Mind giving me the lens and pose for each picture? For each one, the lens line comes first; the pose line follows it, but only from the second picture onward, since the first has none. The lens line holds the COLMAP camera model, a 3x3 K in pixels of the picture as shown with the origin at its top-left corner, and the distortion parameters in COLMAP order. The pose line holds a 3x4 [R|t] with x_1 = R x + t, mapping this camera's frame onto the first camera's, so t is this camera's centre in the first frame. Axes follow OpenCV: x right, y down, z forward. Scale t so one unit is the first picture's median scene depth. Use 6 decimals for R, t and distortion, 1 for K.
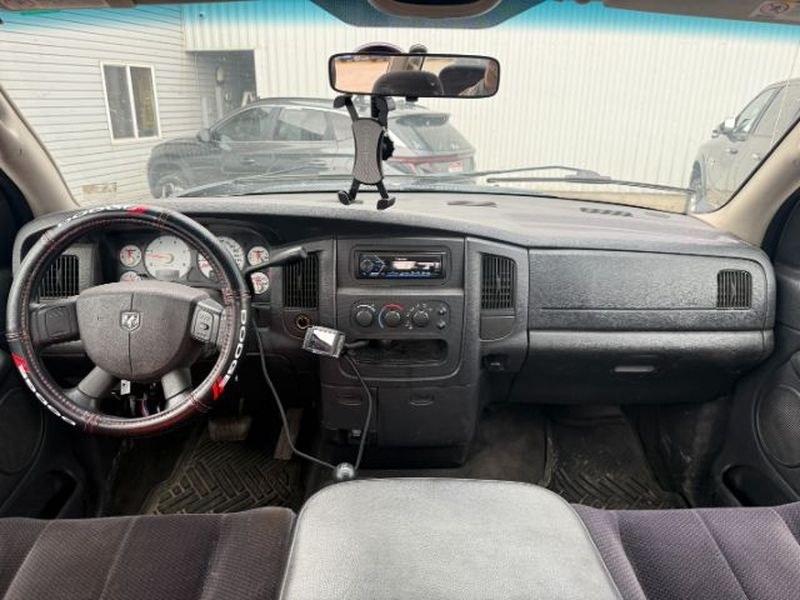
lens RADIAL K [[560.4, 0, 402.6], [0, 560.4, 296.1], [0, 0, 1]] dist [0.046330, -0.056488]
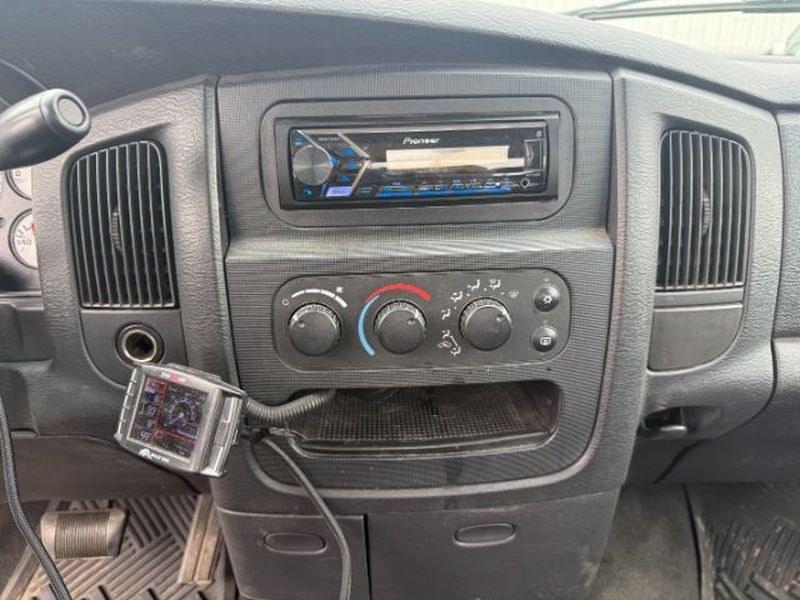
lens RADIAL K [[560.4, 0, 402.6], [0, 560.4, 296.1], [0, 0, 1]] dist [0.046330, -0.056488]
pose [[0.999190, -0.040025, 0.004053, -0.017251], [0.039758, 0.997832, 0.052451, 0.004386], [-0.006143, -0.052247, 0.998615, 0.657658]]
